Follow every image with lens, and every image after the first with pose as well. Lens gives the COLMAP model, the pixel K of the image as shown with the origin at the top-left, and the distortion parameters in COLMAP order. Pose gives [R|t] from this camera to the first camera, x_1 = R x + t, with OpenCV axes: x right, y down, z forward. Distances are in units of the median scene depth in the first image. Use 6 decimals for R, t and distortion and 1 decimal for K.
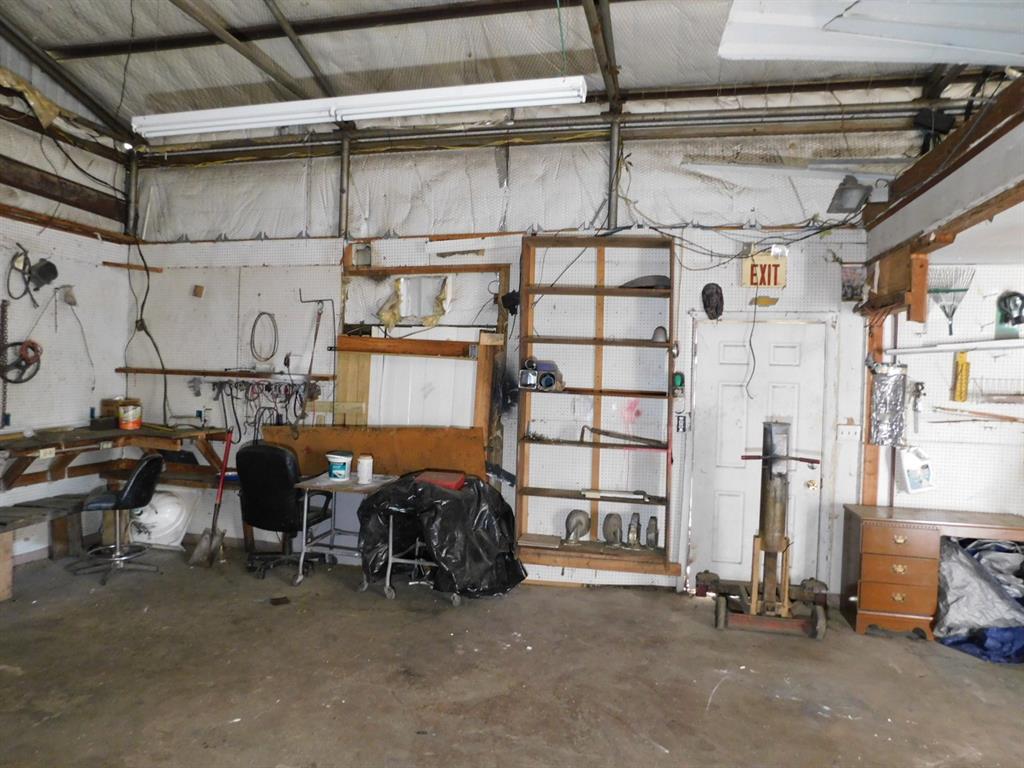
lens RADIAL K [[674.4, 0, 514.3], [0, 674.4, 378.8], [0, 0, 1]] dist [-0.073018, 0.052878]
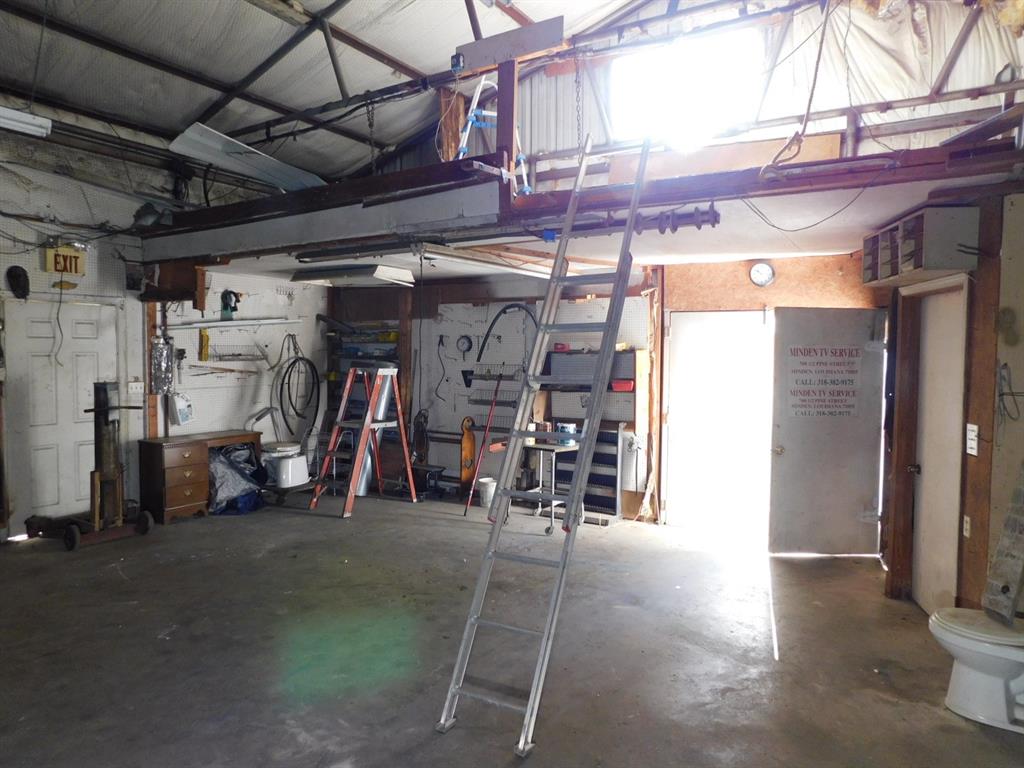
lens RADIAL K [[674.4, 0, 514.3], [0, 674.4, 378.8], [0, 0, 1]] dist [-0.073018, 0.052878]
pose [[0.326522, -0.064269, 0.943002, -0.535023], [0.015016, 0.997912, 0.062811, -0.010227], [-0.945070, -0.006349, 0.326806, -0.175846]]
